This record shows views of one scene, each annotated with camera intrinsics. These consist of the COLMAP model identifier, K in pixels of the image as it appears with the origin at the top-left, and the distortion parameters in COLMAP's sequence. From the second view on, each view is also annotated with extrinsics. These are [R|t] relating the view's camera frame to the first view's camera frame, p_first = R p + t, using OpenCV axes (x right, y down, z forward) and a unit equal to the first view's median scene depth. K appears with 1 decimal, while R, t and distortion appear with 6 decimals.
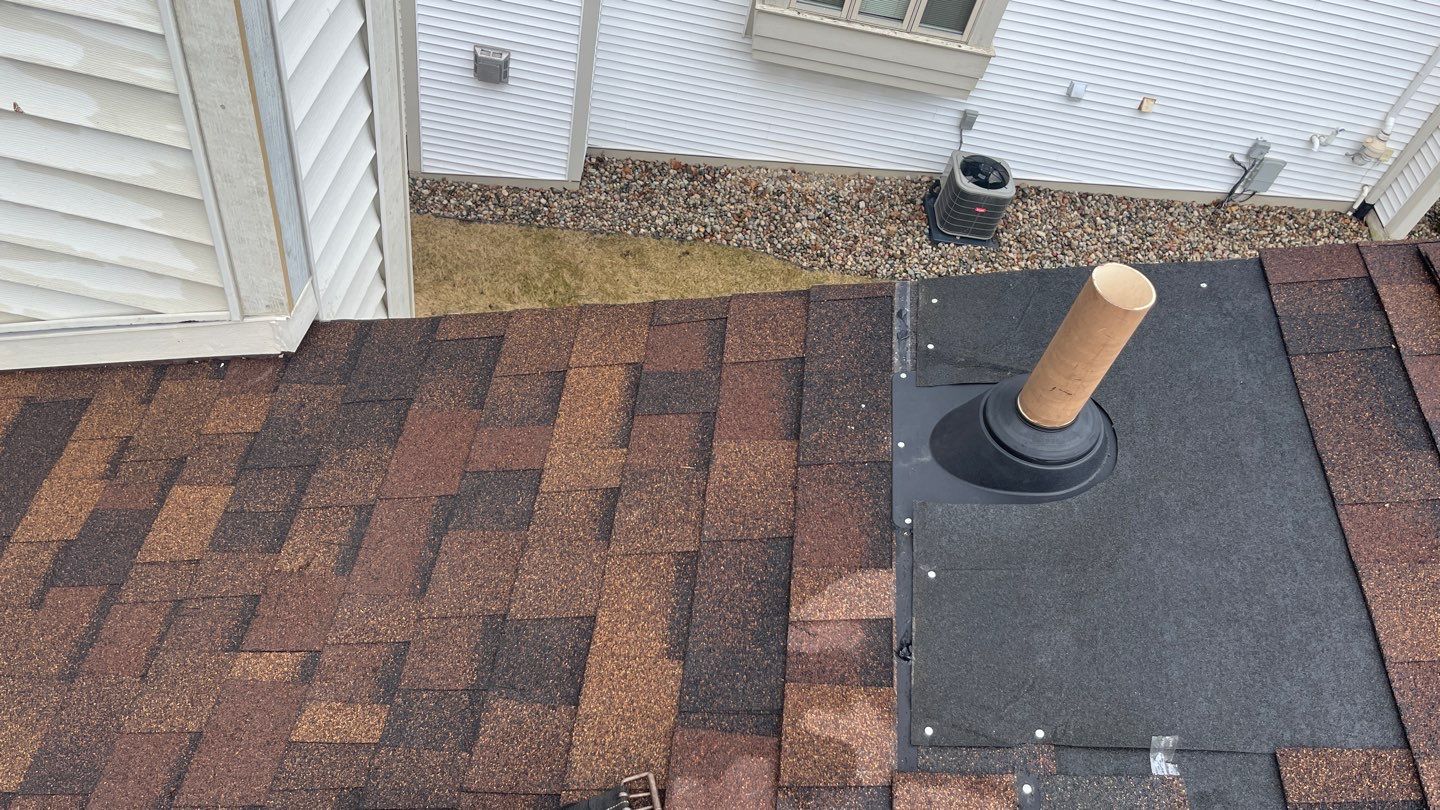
lens RADIAL K [[1093.5, 0, 714.8], [0, 1093.5, 414.0], [0, 0, 1]] dist [0.054561, -0.072196]
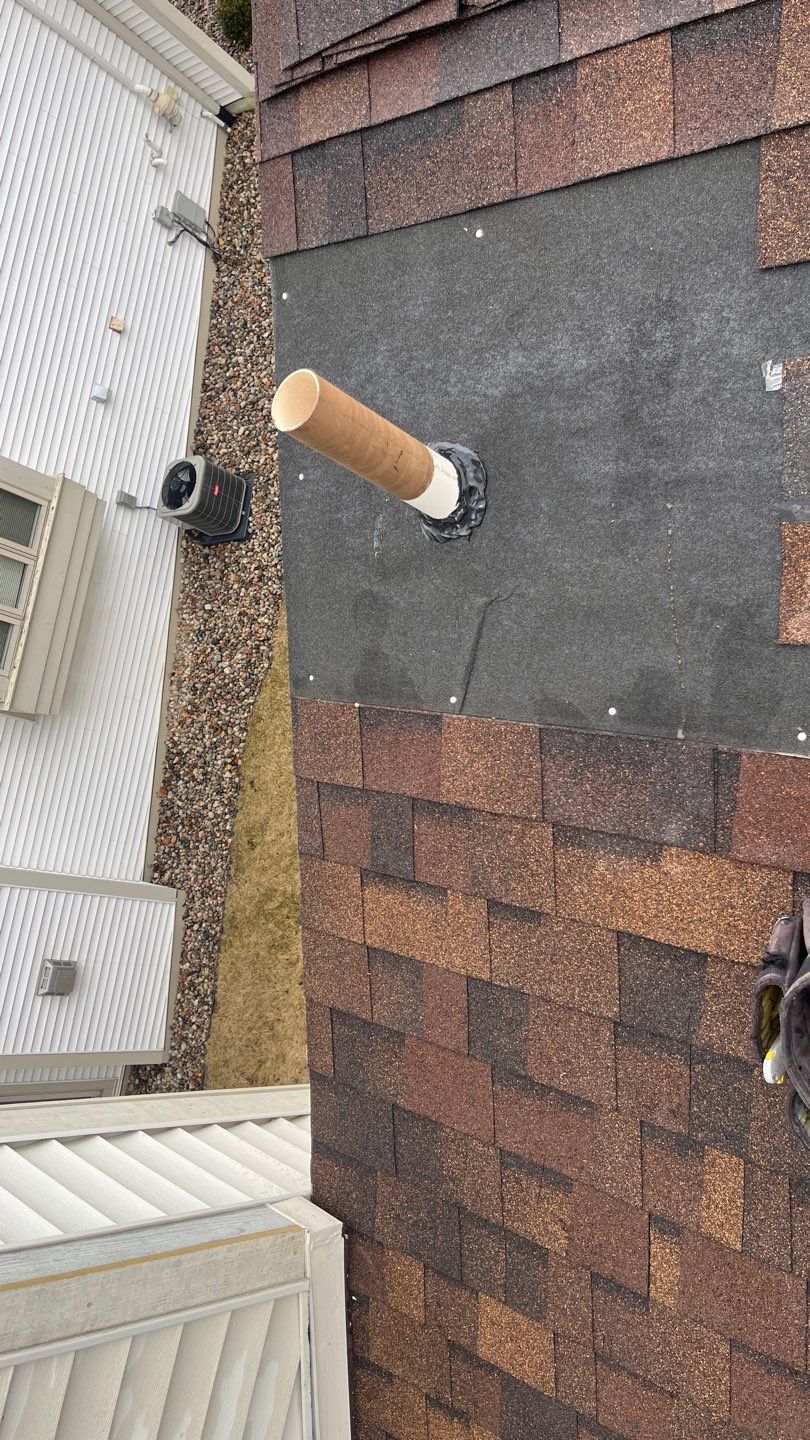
lens RADIAL K [[1093.5, 0, 418.8], [0, 1093.5, 712.9], [0, 0, 1]] dist [0.054561, -0.072196]
pose [[0.019301, -0.999211, 0.034708, 0.042691], [0.999804, 0.019446, 0.003837, -0.001412], [-0.004509, 0.034627, 0.999390, 0.006594]]
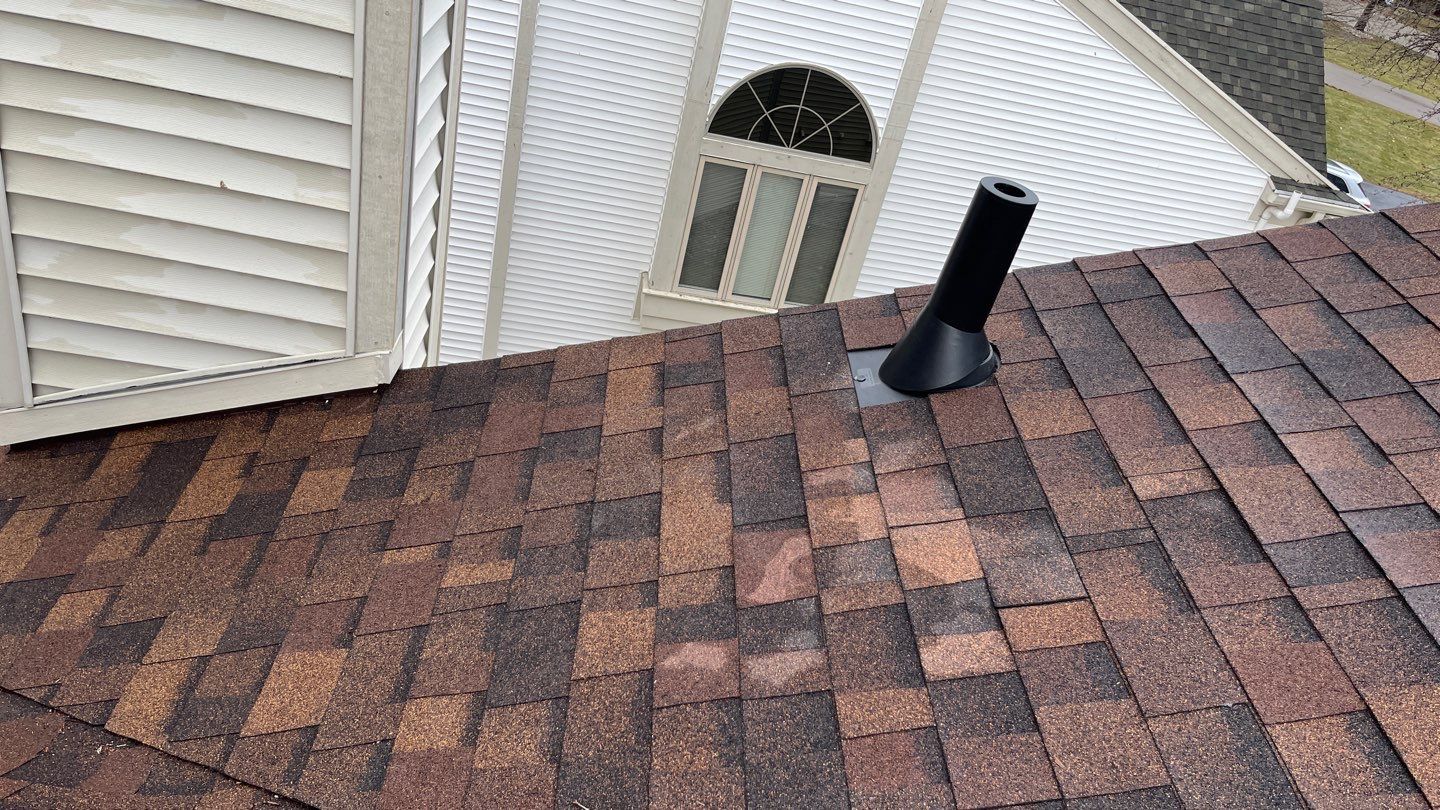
lens RADIAL K [[1093.5, 0, 717.4], [0, 1093.5, 406.4], [0, 0, 1]] dist [0.054561, -0.072196]
pose [[0.991547, -0.042786, 0.122493, -0.174827], [0.076239, 0.956026, -0.283199, 0.412824], [-0.104989, 0.290144, 0.951206, -0.309374]]
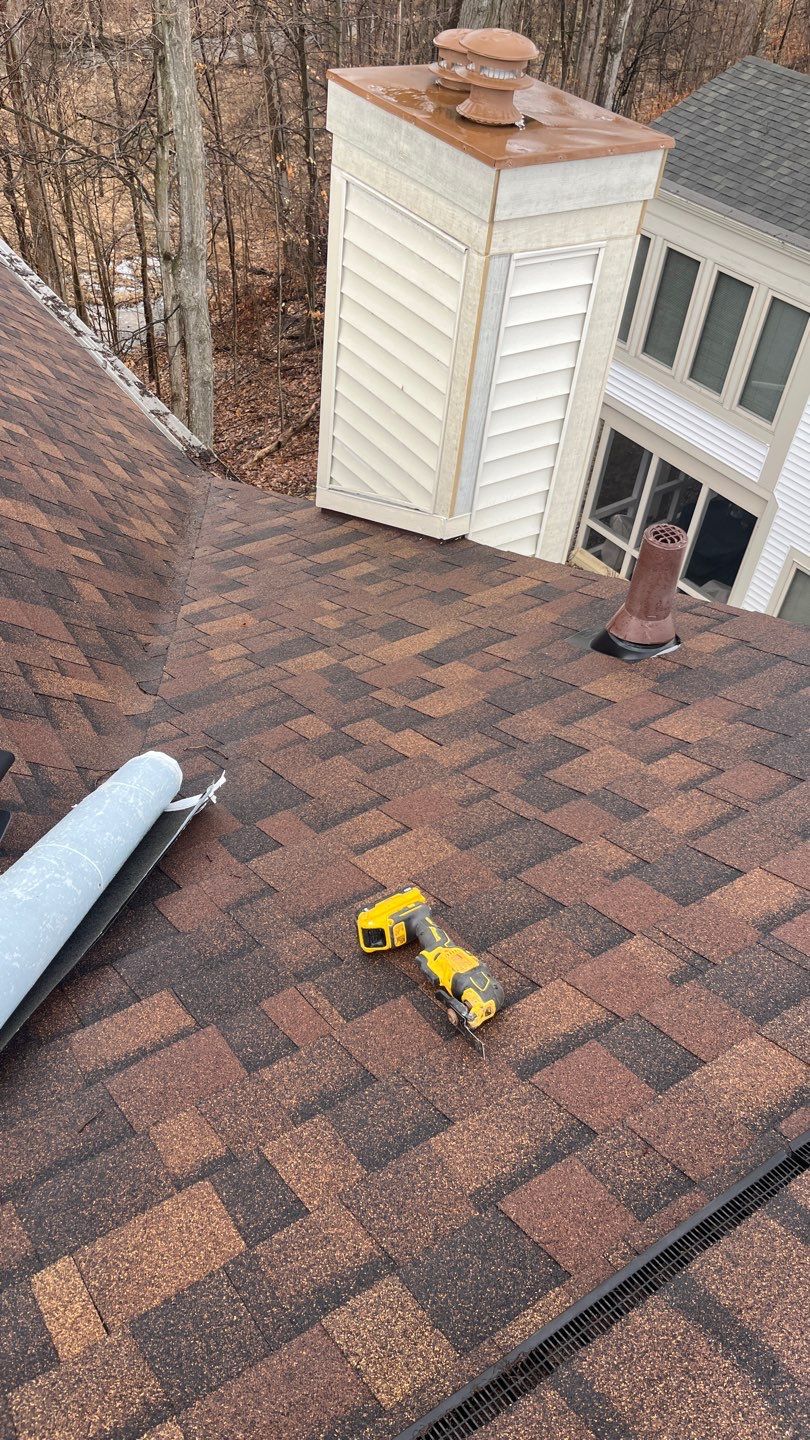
lens RADIAL K [[1093.5, 0, 404.3], [0, 1093.5, 717.6], [0, 0, 1]] dist [0.054561, -0.072196]
pose [[0.649101, 0.422570, -0.632536, 1.114507], [-0.571371, 0.819780, -0.038674, 0.376953], [0.502198, 0.386516, 0.773565, -0.538287]]
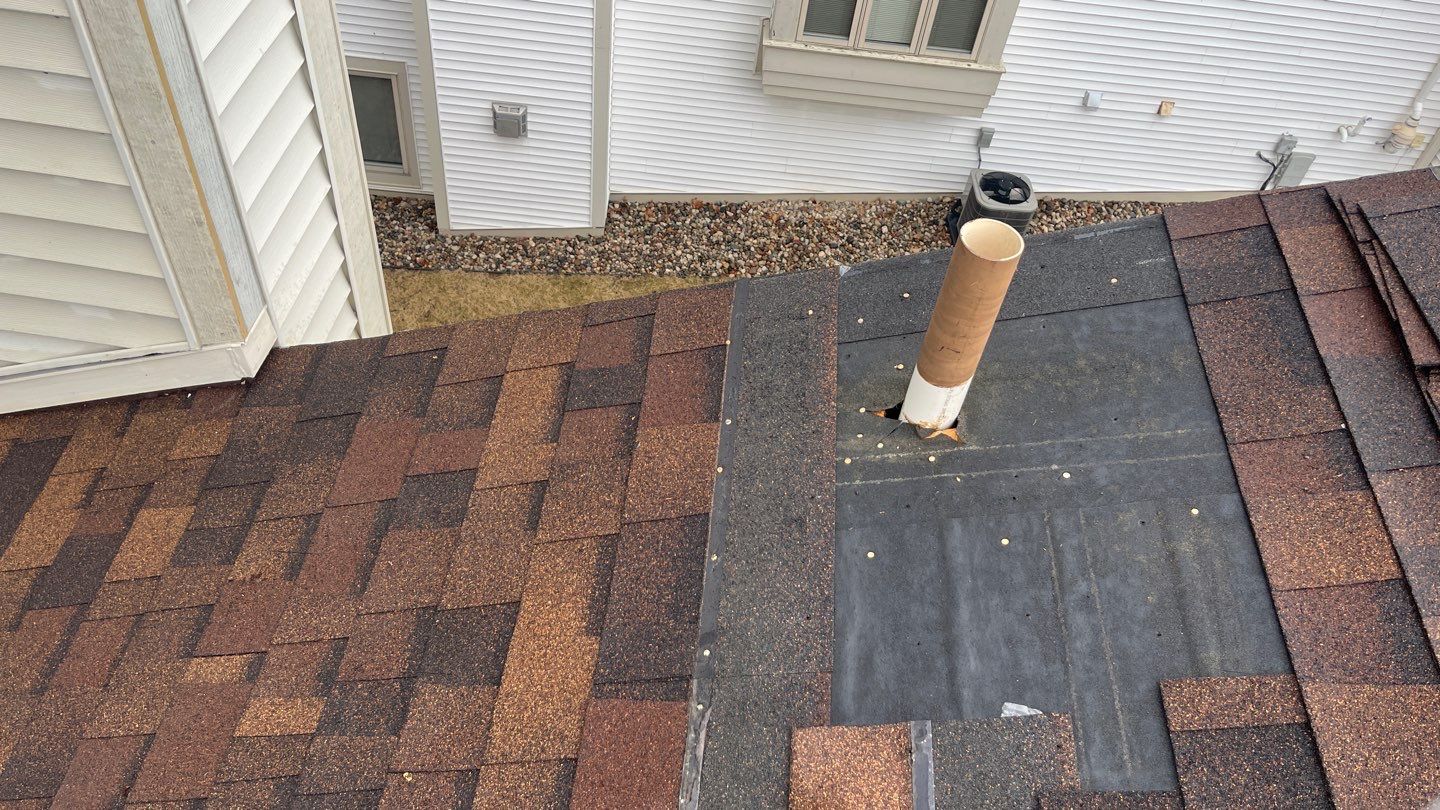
lens RADIAL K [[1093.5, 0, 710.2], [0, 1093.5, 419.6], [0, 0, 1]] dist [0.054561, -0.072196]
pose [[0.996651, -0.062737, -0.052452, 0.115119], [0.060944, 0.997523, -0.035115, 0.052512], [0.054526, 0.031800, 0.998006, -0.021636]]
